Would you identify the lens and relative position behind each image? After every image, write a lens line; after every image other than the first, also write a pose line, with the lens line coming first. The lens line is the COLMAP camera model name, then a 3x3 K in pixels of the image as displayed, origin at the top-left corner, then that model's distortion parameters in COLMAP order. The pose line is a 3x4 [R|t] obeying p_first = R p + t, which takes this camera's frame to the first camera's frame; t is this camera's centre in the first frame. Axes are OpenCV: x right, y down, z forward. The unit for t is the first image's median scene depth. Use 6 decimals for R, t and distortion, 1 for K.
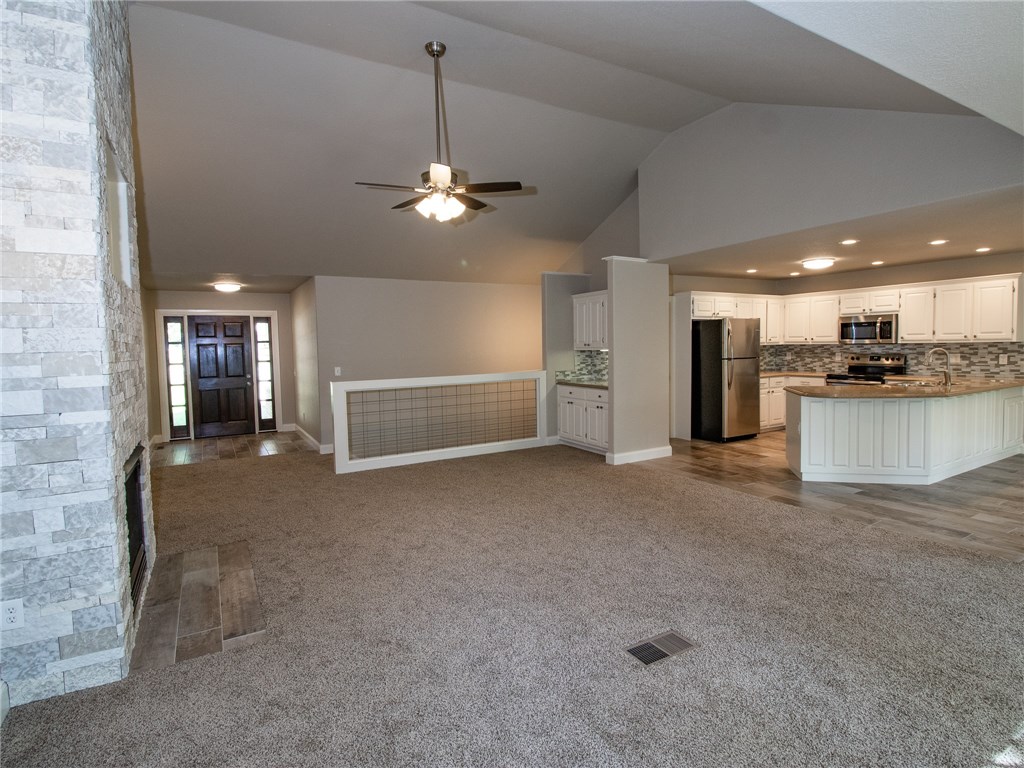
lens RADIAL K [[532.6, 0, 516.7], [0, 532.6, 377.6], [0, 0, 1]] dist [0.001100, -0.013674]
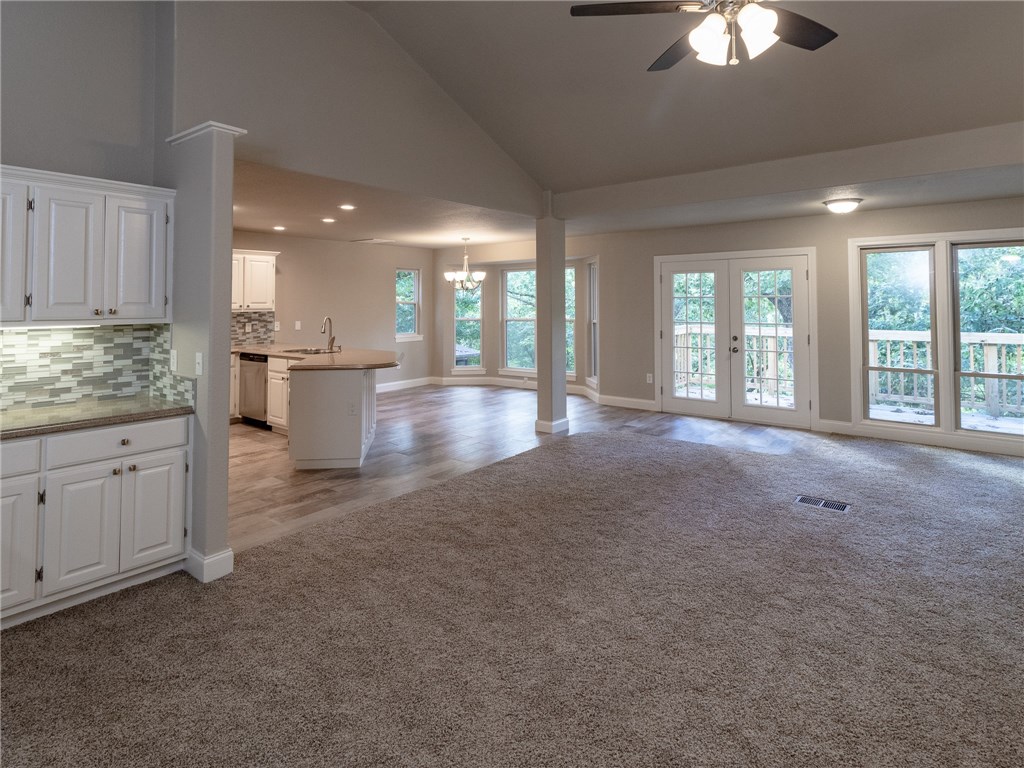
lens RADIAL K [[561.9, 0, 513.8], [0, 561.9, 283.7], [0, 0, 1]] dist [0.002613, 0.000751]
pose [[-0.365447, 0.053617, 0.929287, -0.328486], [0.066908, 0.997270, -0.031228, -0.047200], [-0.928424, 0.050765, -0.368037, 0.830277]]
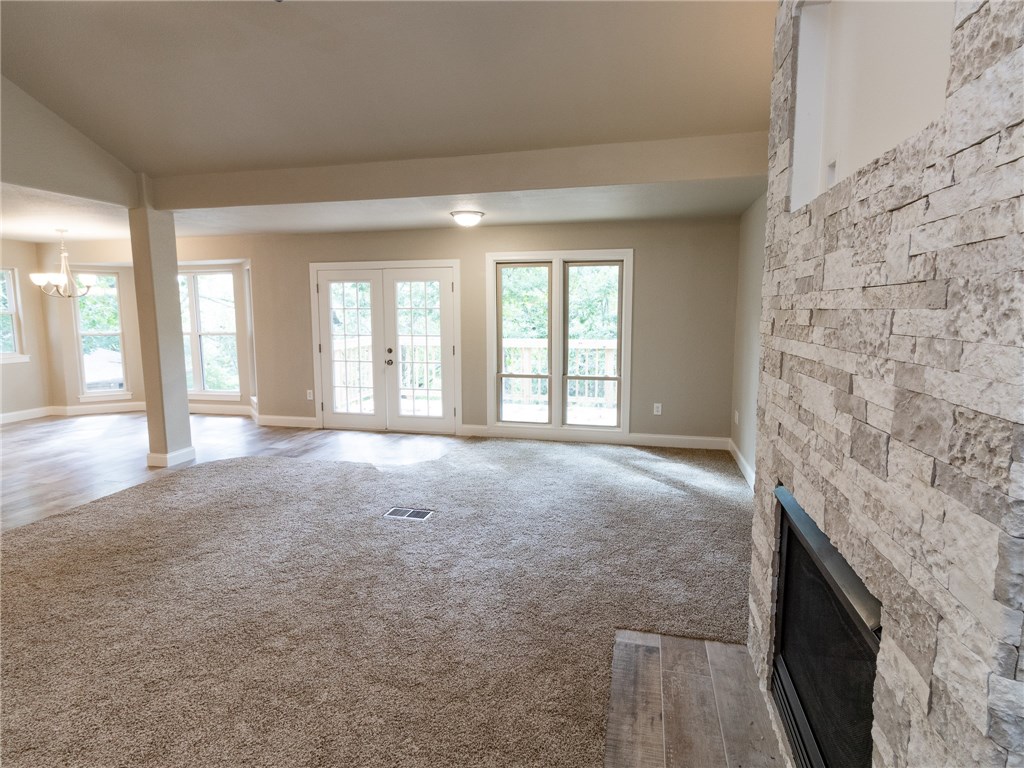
lens RADIAL K [[552.2, 0, 515.2], [0, 552.2, 373.2], [0, 0, 1]] dist [0.003141, 0.001028]
pose [[-0.723683, -0.055334, 0.687911, -0.366417], [0.057254, 0.988531, 0.139747, -0.039288], [-0.687754, 0.140518, -0.712214, 0.651910]]
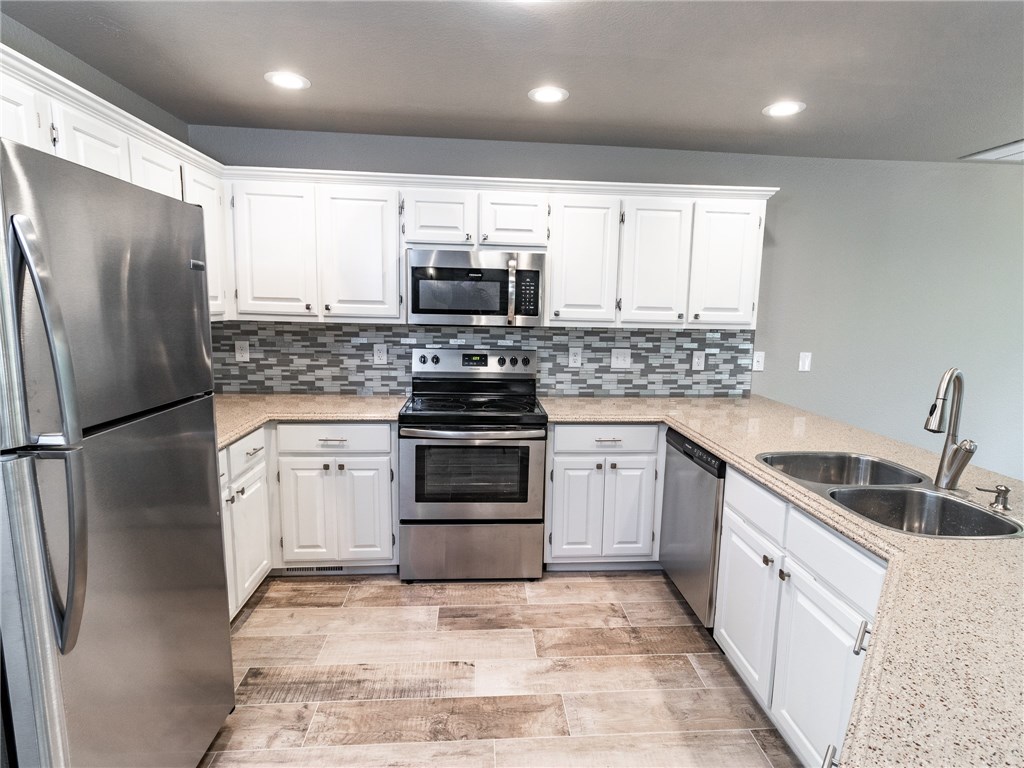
lens RADIAL K [[532.6, 0, 516.7], [0, 532.6, 377.6], [0, 0, 1]] dist [0.001100, -0.013674]
pose [[0.433408, -0.095485, 0.896125, 0.335273], [0.024042, 0.995242, 0.094418, -0.065592], [-0.900877, -0.019377, 0.433642, 0.847577]]
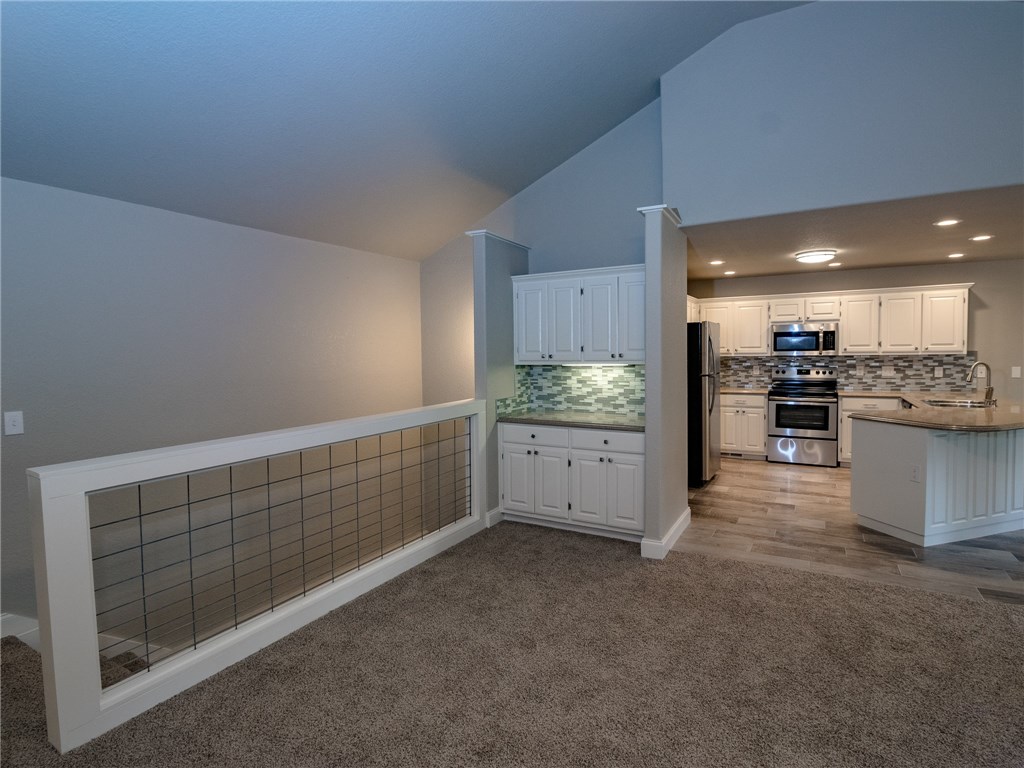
lens RADIAL K [[532.6, 0, 516.7], [0, 532.6, 377.6], [0, 0, 1]] dist [0.001100, -0.013674]
pose [[0.862392, -0.017590, 0.505936, -0.222016], [0.028447, 0.999501, -0.013741, -0.030109], [-0.505441, 0.026243, 0.862462, 0.500055]]
